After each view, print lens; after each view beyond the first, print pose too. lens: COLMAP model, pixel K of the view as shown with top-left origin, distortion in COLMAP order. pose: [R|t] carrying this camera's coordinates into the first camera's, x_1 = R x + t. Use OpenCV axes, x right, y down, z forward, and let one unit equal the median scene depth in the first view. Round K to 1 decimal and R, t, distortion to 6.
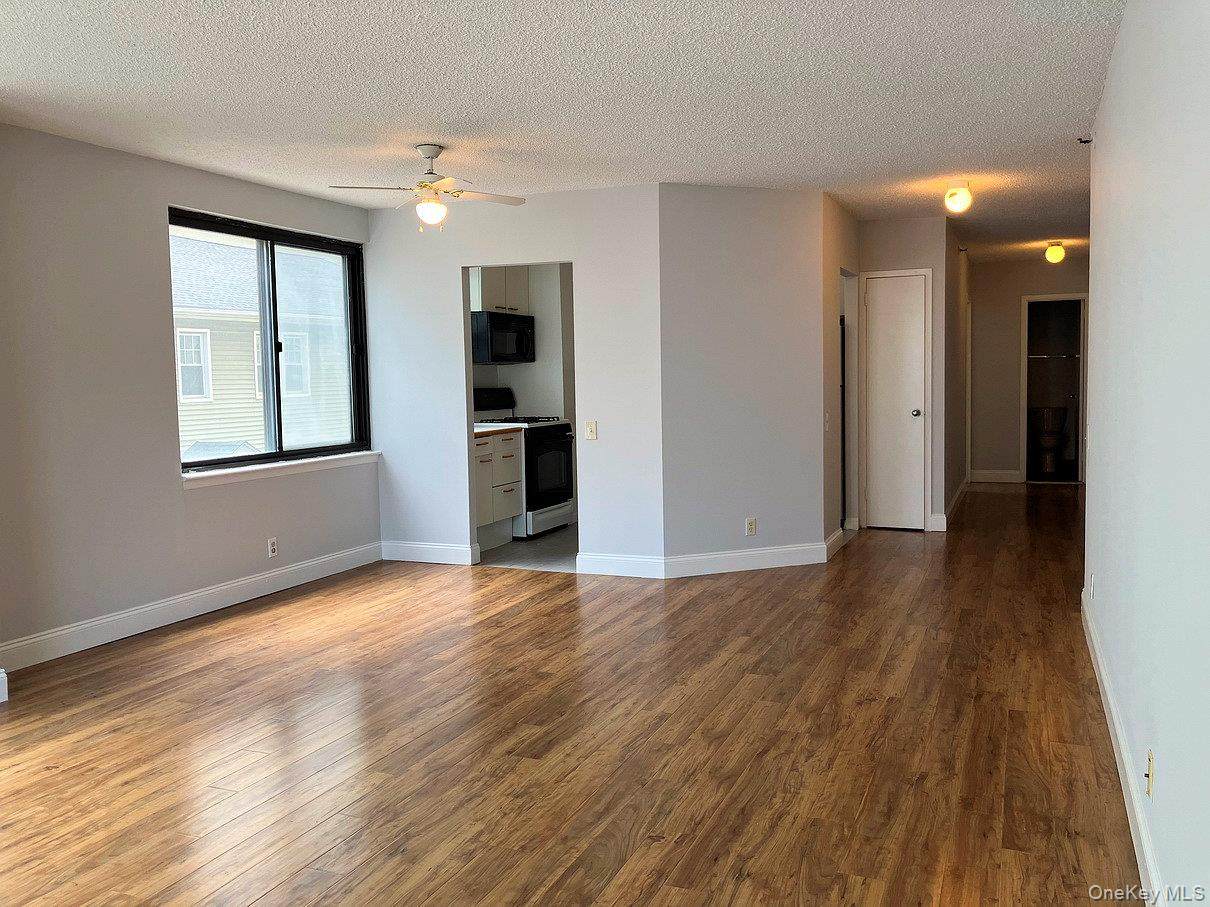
lens RADIAL K [[996.2, 0, 605.0], [0, 996.2, 453.5], [0, 0, 1]] dist [0.077598, -0.127799]
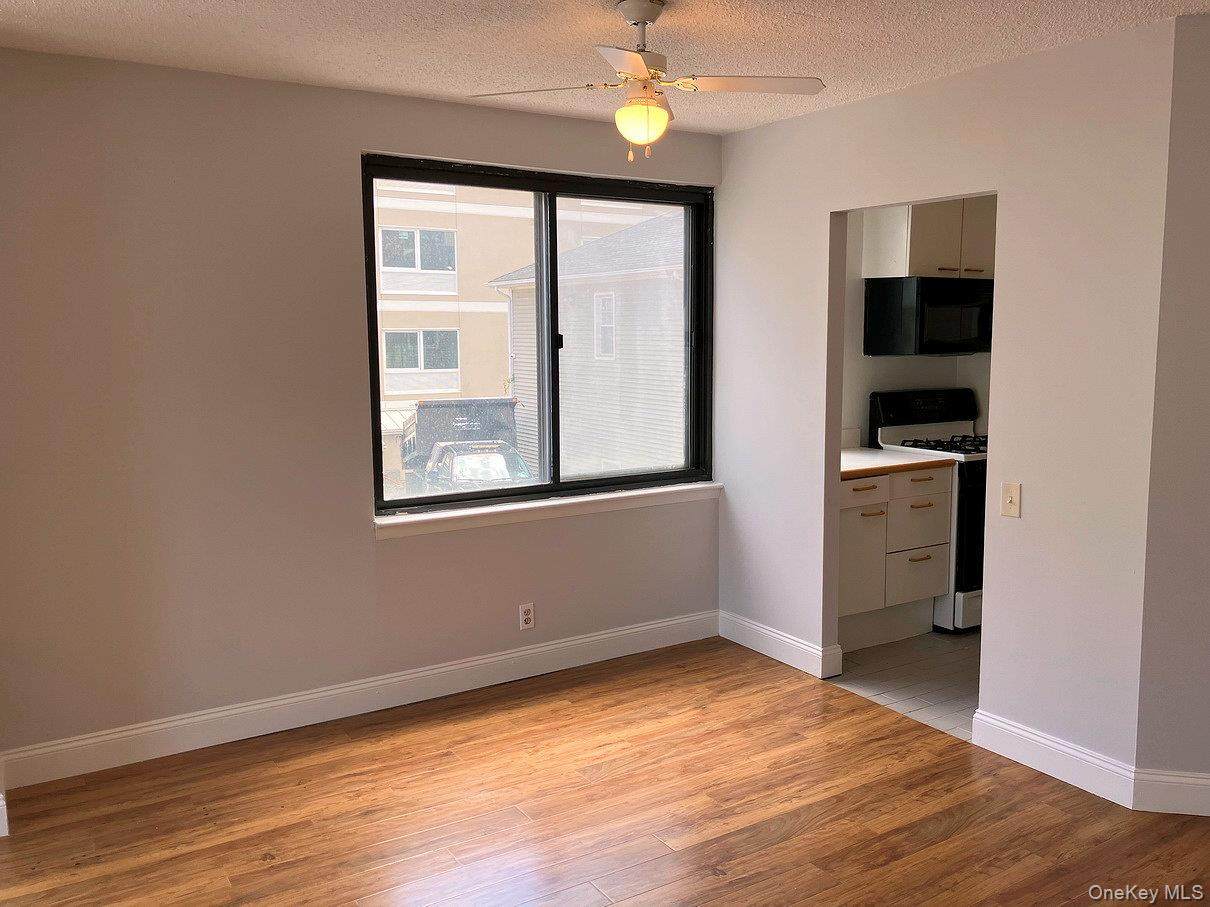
lens RADIAL K [[996.2, 0, 605.0], [0, 996.2, 453.5], [0, 0, 1]] dist [0.077598, -0.127799]
pose [[0.820738, 0.083563, -0.565161, 0.123255], [-0.053931, 0.996160, 0.068969, -0.081621], [0.568754, -0.026126, 0.822093, 0.452662]]
